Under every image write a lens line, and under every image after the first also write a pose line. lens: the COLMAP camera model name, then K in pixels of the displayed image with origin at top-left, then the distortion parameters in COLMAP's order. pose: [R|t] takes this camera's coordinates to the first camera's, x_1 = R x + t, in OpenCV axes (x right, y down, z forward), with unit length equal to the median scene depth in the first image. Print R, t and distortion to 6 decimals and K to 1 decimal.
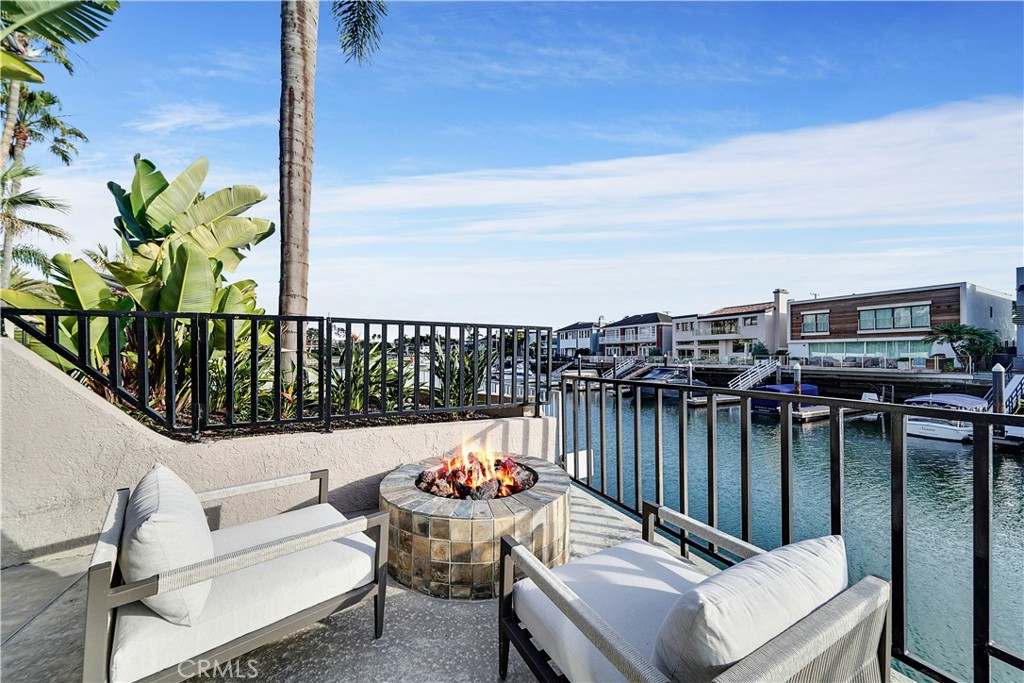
lens RADIAL K [[351.3, 0, 506.7], [0, 351.3, 346.6], [0, 0, 1]] dist [-0.004434, 0.000046]
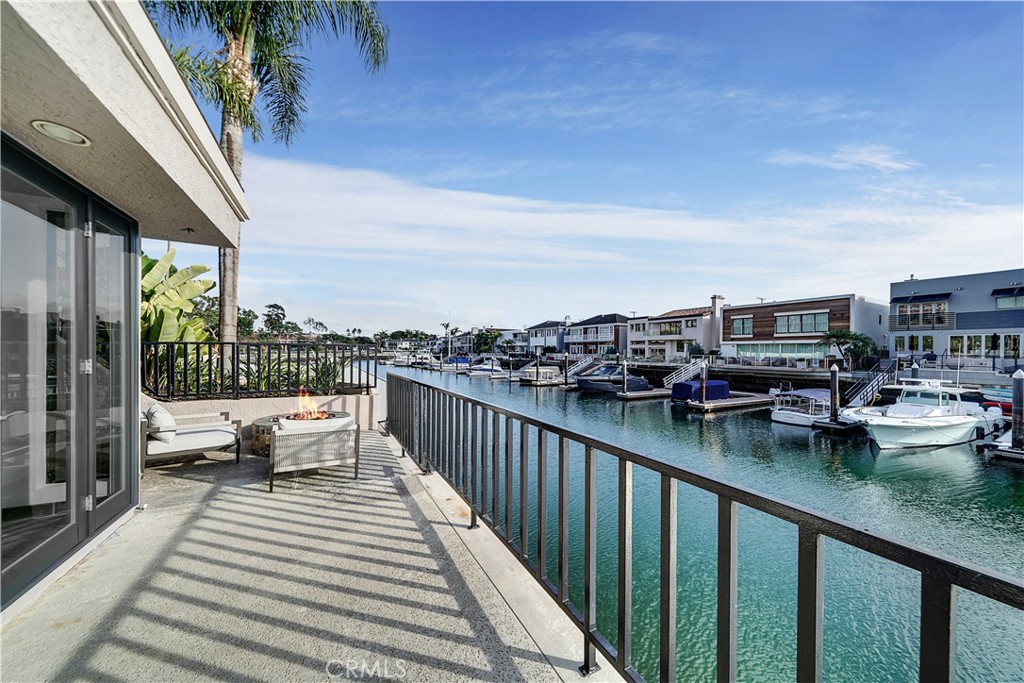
lens RADIAL K [[351.8, 0, 511.5], [0, 351.8, 350.3], [0, 0, 1]] dist [0.002102, 0.000140]
pose [[0.998417, 0.008965, 0.055528, 0.075655], [-0.010184, 0.999713, 0.021705, -0.007627], [-0.055317, -0.022236, 0.998221, -0.088527]]
